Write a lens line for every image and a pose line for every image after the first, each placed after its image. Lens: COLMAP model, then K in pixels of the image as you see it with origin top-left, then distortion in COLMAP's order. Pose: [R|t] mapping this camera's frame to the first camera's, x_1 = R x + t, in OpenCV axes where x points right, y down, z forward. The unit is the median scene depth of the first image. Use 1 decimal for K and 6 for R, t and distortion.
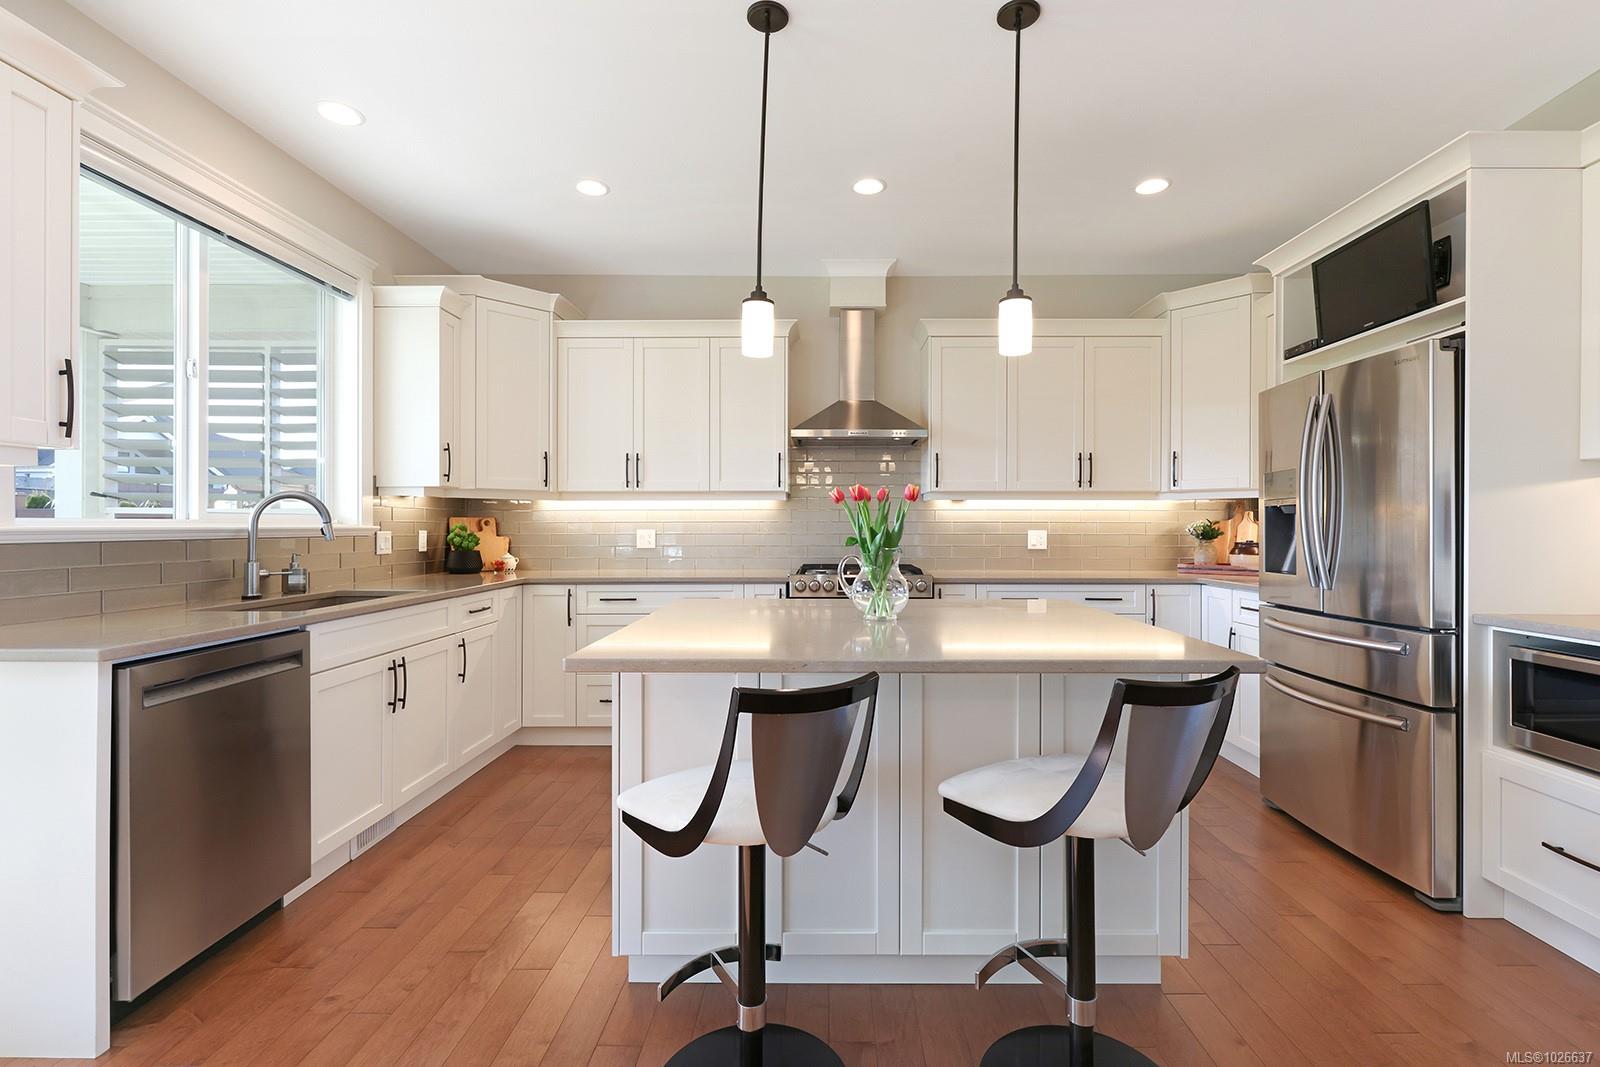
lens RADIAL K [[742.4, 0, 814.9], [0, 742.4, 533.6], [0, 0, 1]] dist [-0.022387, -0.000776]
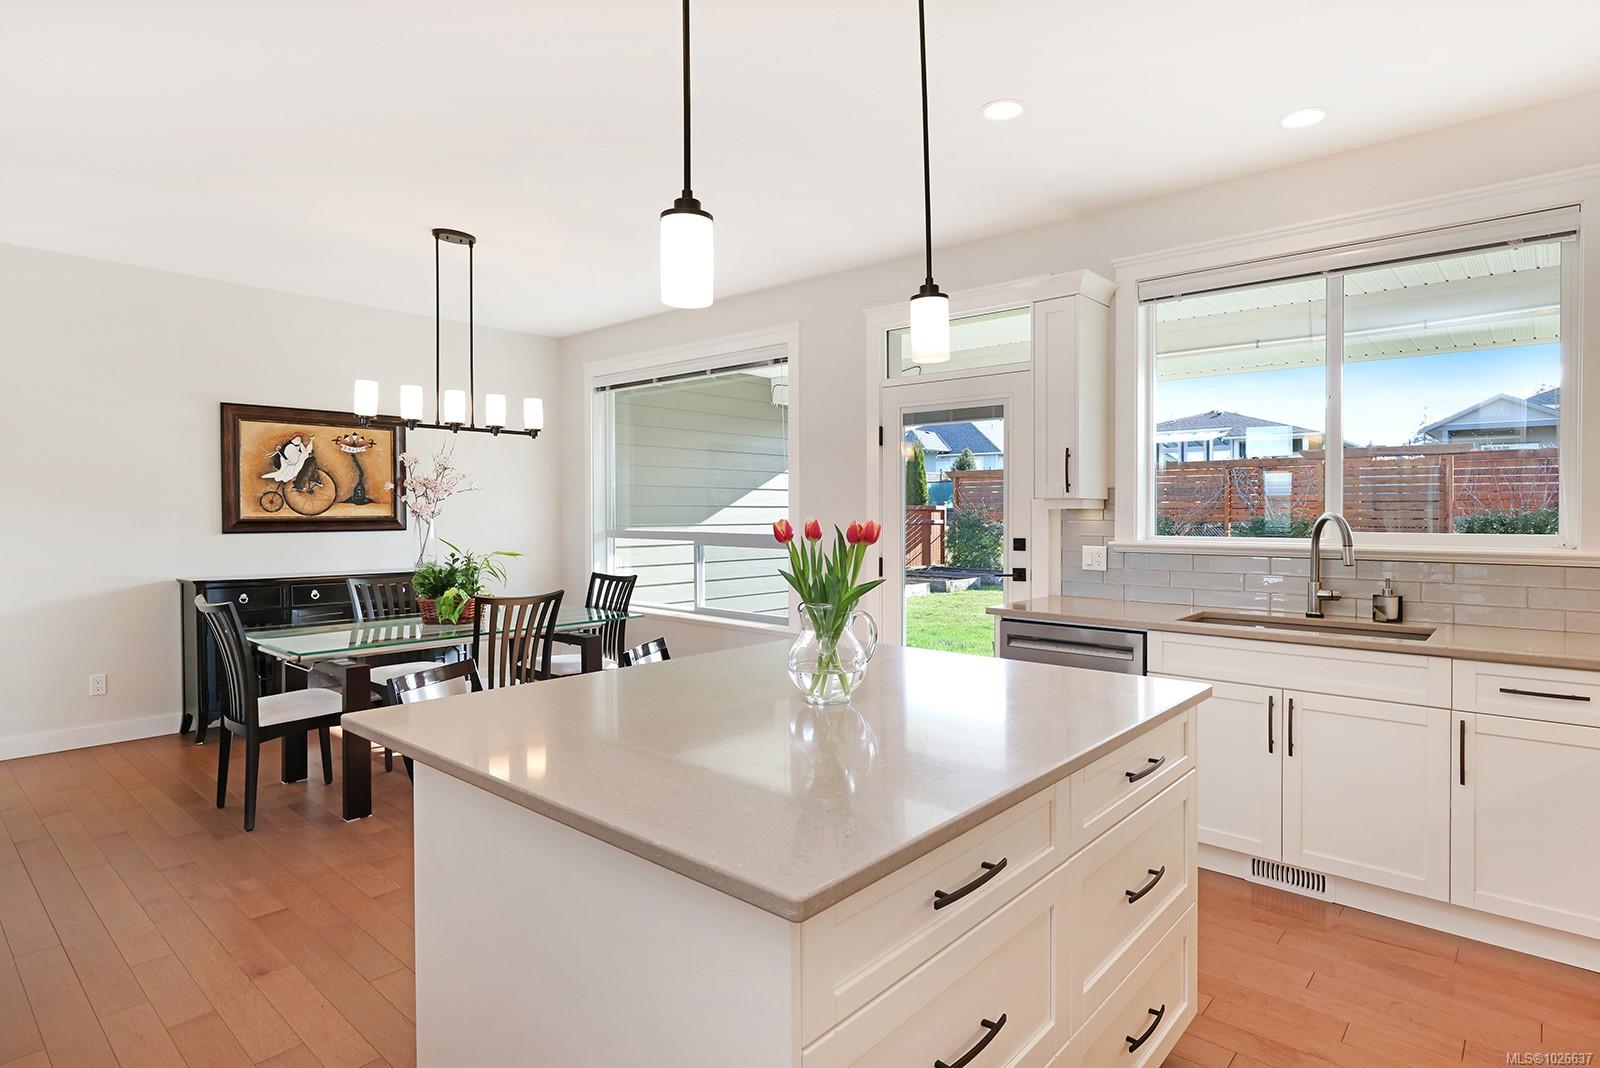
lens RADIAL K [[836.4, 0, 791.0], [0, 836.4, 526.9], [0, 0, 1]] dist [0.001183, 0.000349]
pose [[-0.670011, 0.010412, -0.742278, 0.443733], [-0.008951, 0.999716, 0.022103, -0.042884], [0.742297, 0.021453, -0.669728, 0.896897]]
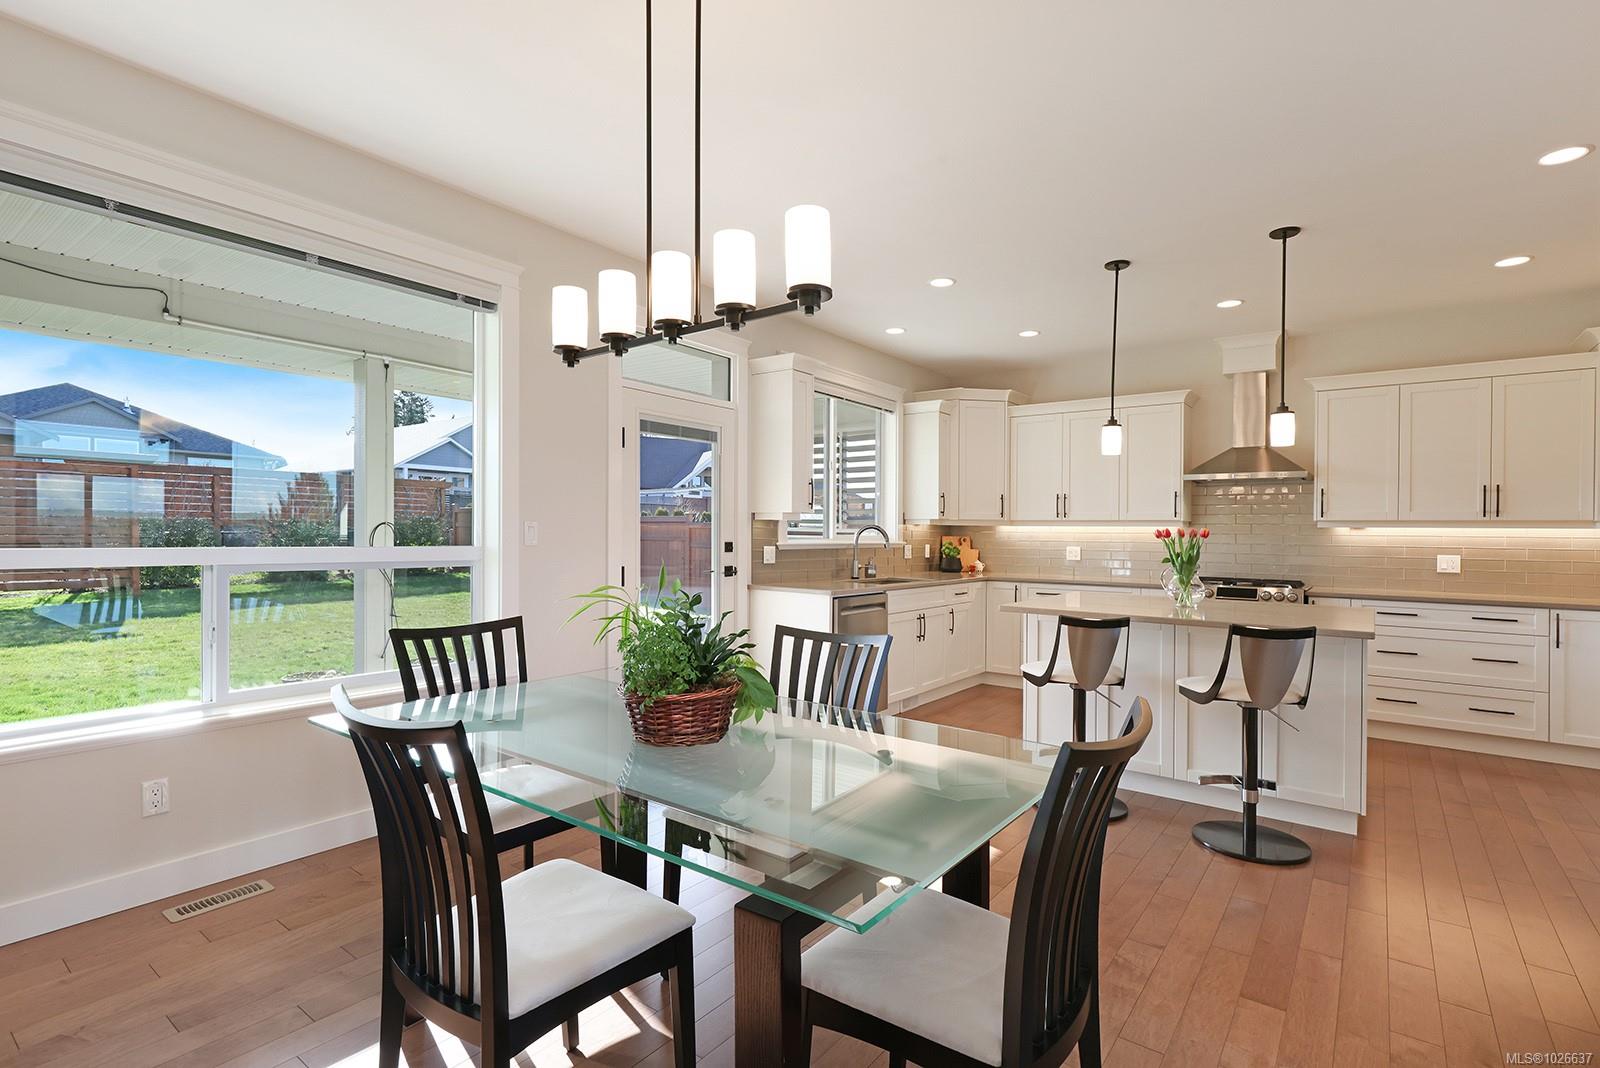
lens RADIAL K [[770.3, 0, 770.9], [0, 770.3, 518.5], [0, 0, 1]] dist [0.001636, -0.000032]
pose [[0.792218, -0.000711, -0.610238, 0.243556], [-0.018021, 0.999536, -0.024560, -0.014776], [0.609972, 0.030453, 0.791838, -0.585762]]
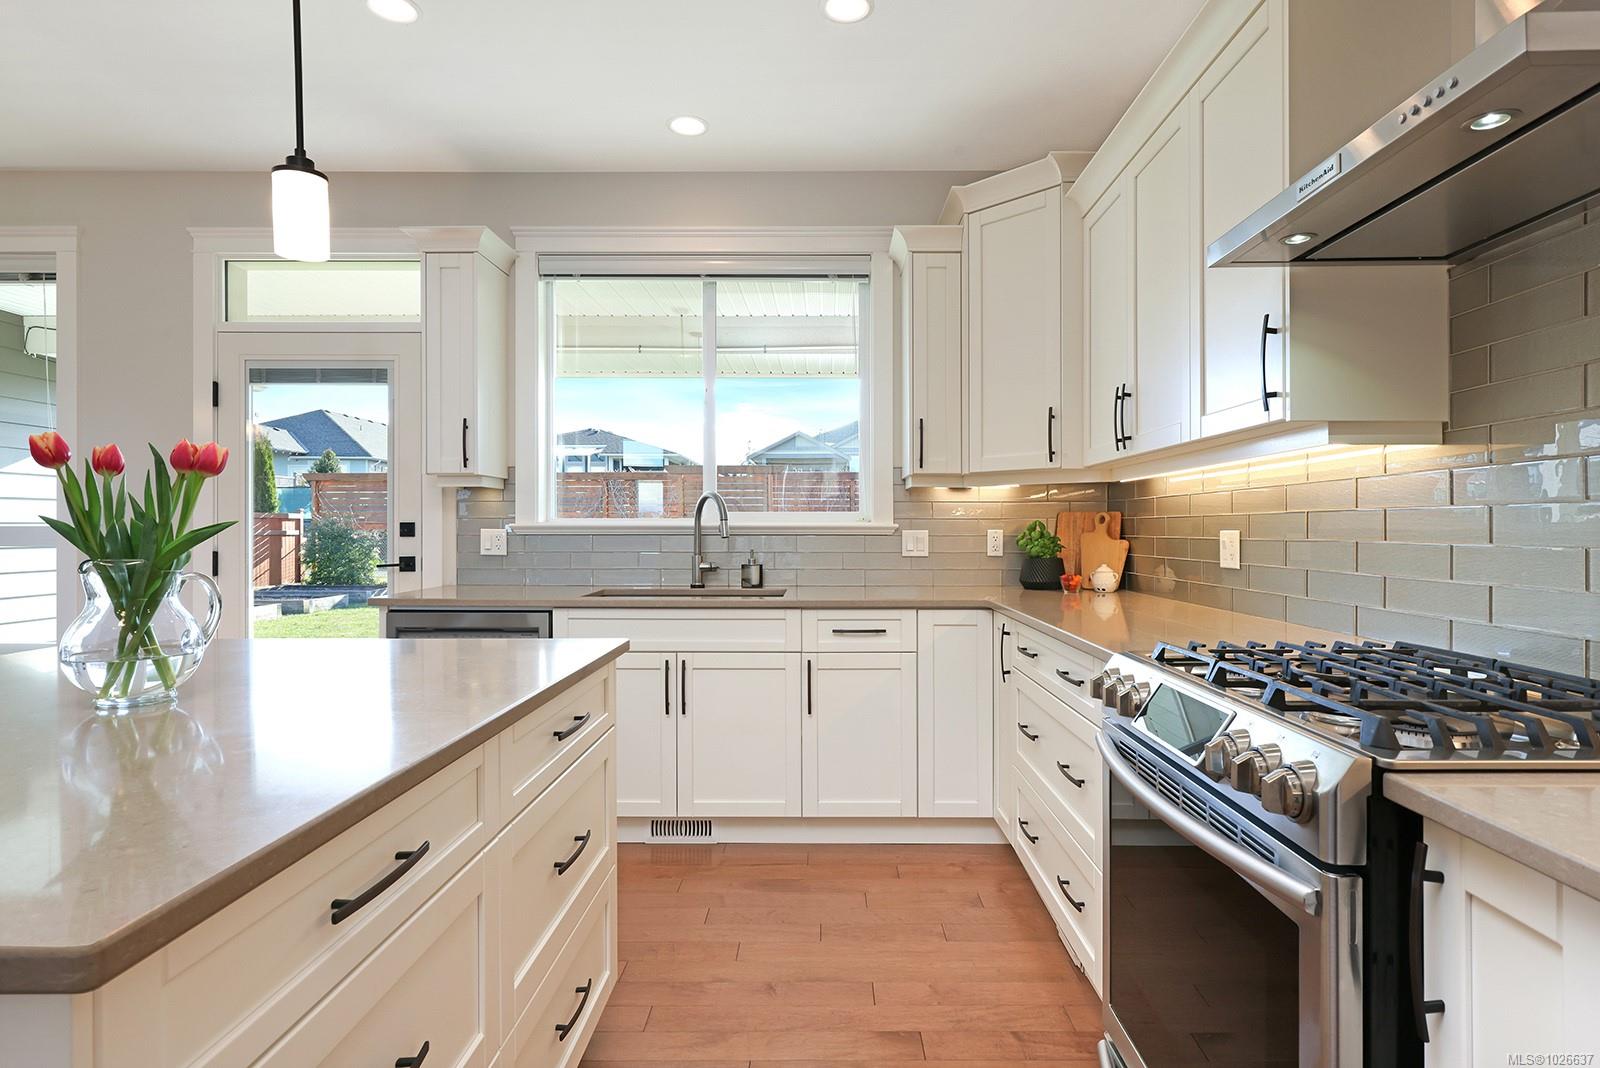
lens RADIAL K [[859.2, 0, 808.2], [0, 859.2, 526.1], [0, 0, 1]] dist [0.000765, -0.000114]
pose [[-0.017803, -0.003489, -0.999835, 0.407920], [-0.011198, 0.999932, -0.003290, -0.003325], [0.999779, 0.011138, -0.017841, 0.862926]]
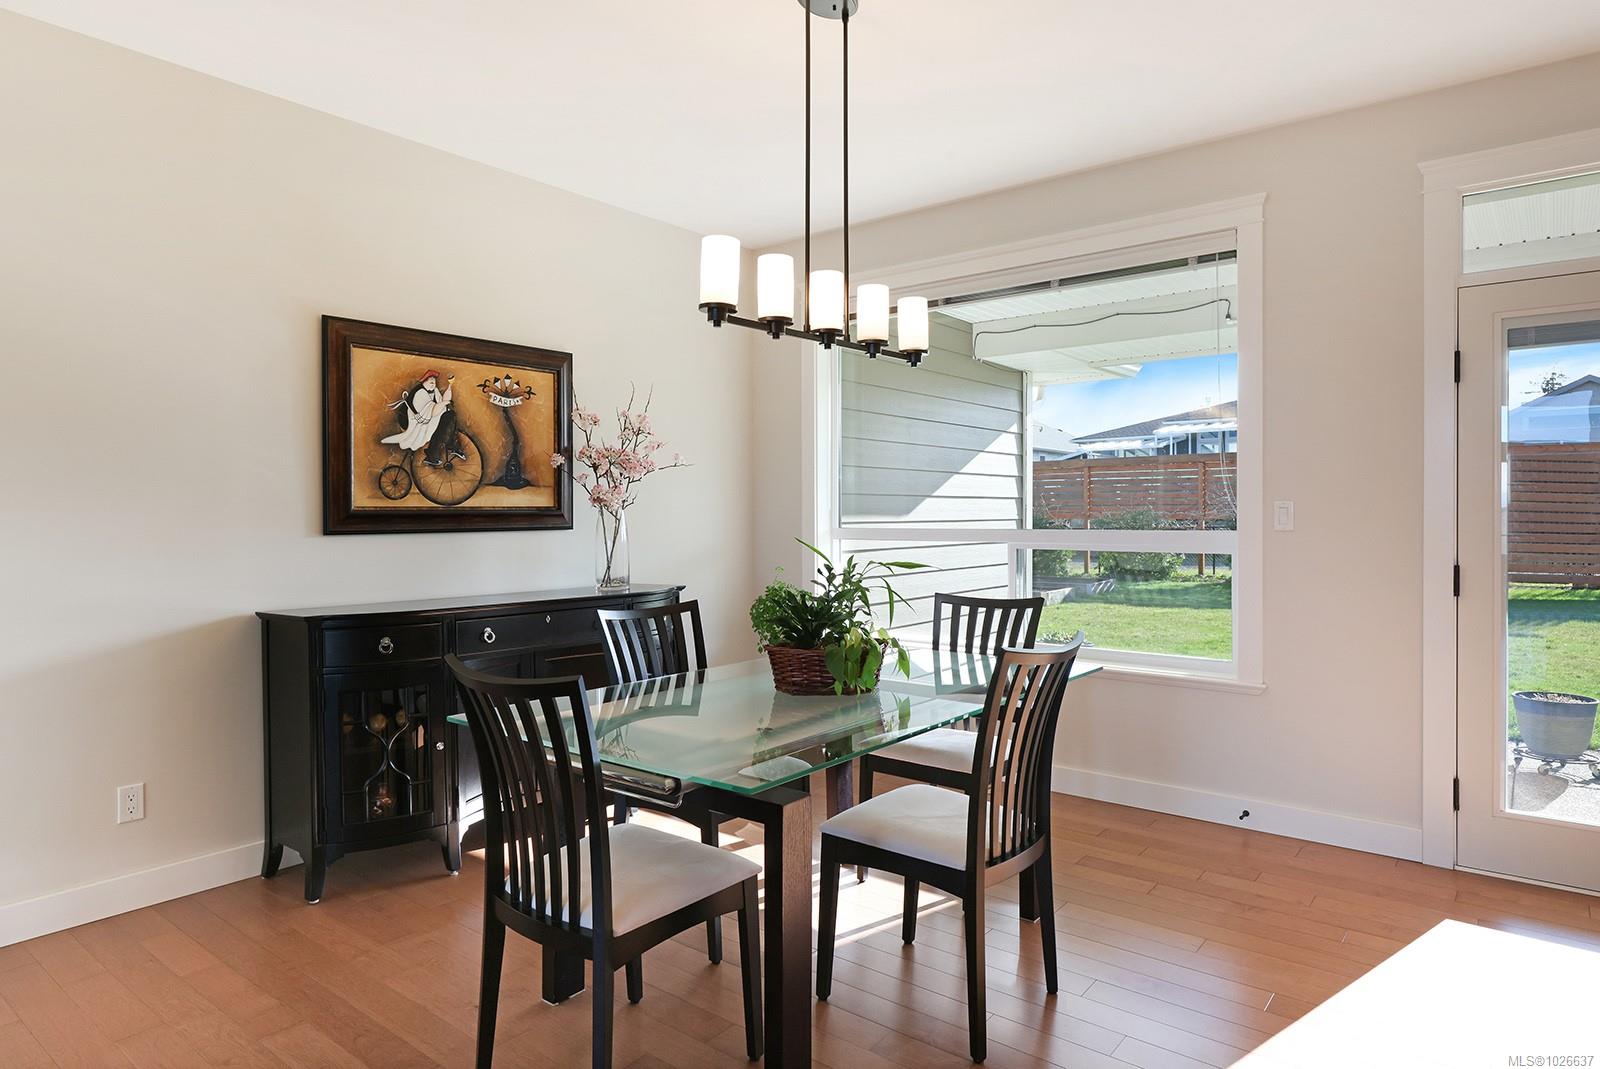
lens RADIAL K [[935.4, 0, 800.8], [0, 935.4, 520.5], [0, 0, 1]] dist [0.001508, 0.000730]
pose [[-0.626330, 0.006416, -0.779531, 0.472609], [-0.003241, 0.999936, 0.010834, -0.018342], [0.779551, 0.009312, -0.626270, 0.218734]]
